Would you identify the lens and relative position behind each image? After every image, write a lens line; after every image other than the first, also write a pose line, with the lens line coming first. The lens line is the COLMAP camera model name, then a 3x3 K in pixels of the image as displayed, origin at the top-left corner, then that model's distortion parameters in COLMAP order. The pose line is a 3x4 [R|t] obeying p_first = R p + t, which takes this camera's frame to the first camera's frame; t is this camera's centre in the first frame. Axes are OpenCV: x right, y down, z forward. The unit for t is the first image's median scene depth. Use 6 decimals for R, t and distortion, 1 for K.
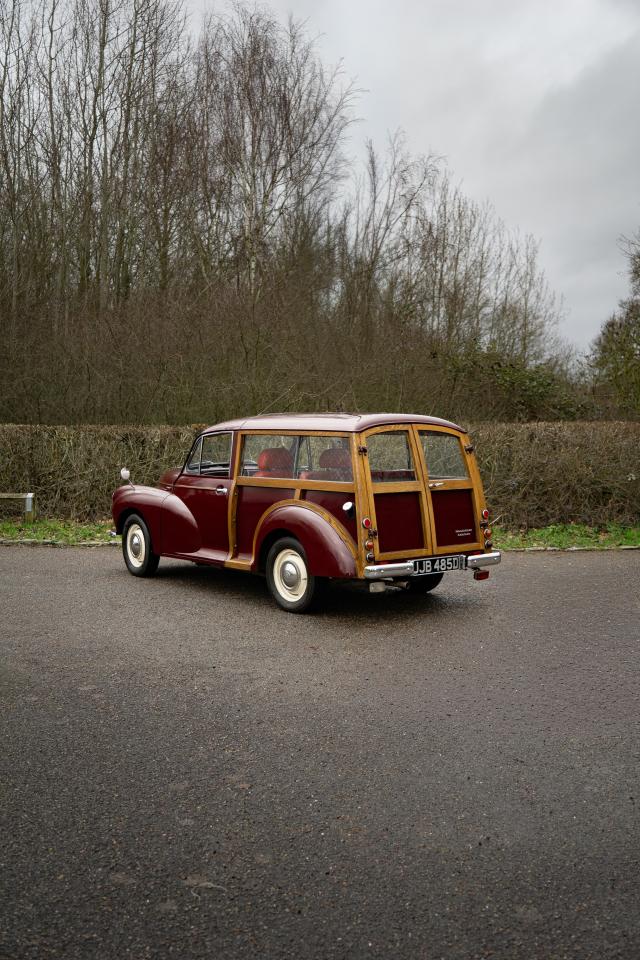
lens RADIAL K [[898.5, 0, 322.6], [0, 898.5, 463.1], [0, 0, 1]] dist [-0.002897, 0.000580]
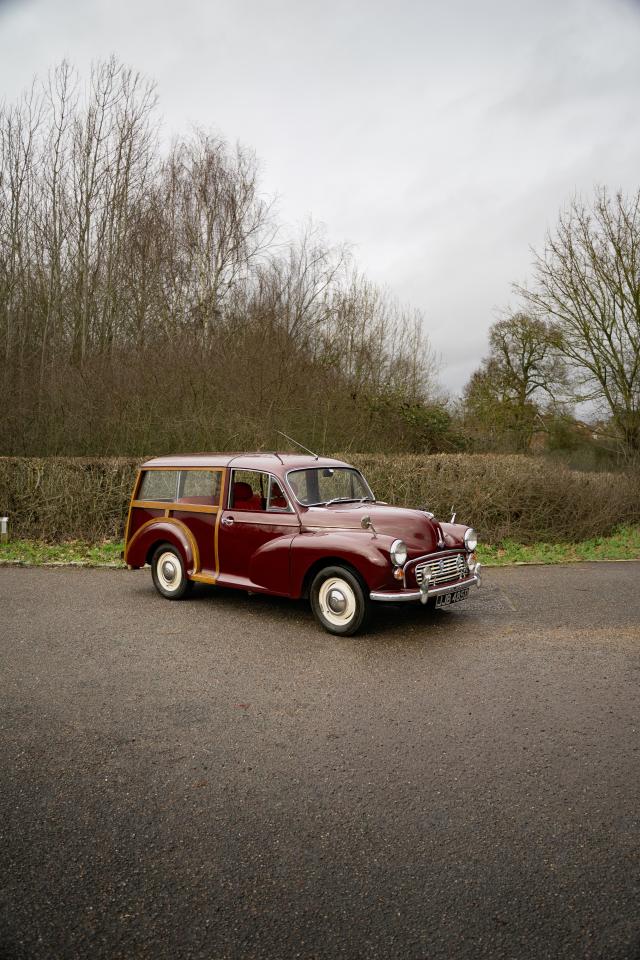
lens RADIAL K [[1243.8, 0, 372.0], [0, 1243.8, 554.3], [0, 0, 1]] dist [-0.249442, 0.017114]
pose [[0.994419, -0.005721, 0.105345, -0.026019], [0.005002, 0.999962, 0.007088, 0.078818], [-0.105382, -0.006521, 0.994410, -0.652083]]
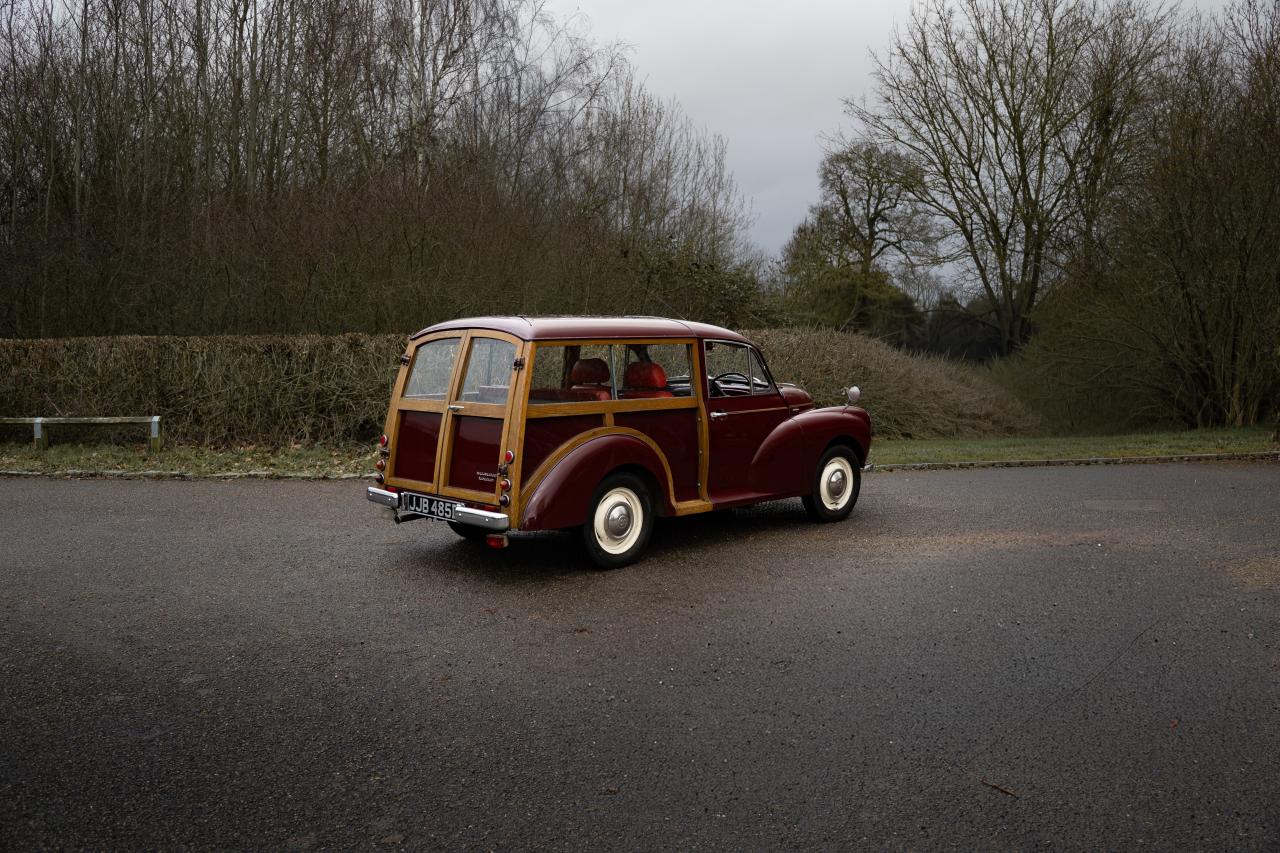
lens RADIAL K [[1261.2, 0, 695.5], [0, 1261.2, 403.7], [0, 0, 1]] dist [-0.181688, 0.105850]
pose [[0.987801, -0.010523, 0.155364, -0.000988], [0.007502, 0.999771, 0.020020, 0.002791], [-0.155540, -0.018610, 0.987654, -0.243411]]
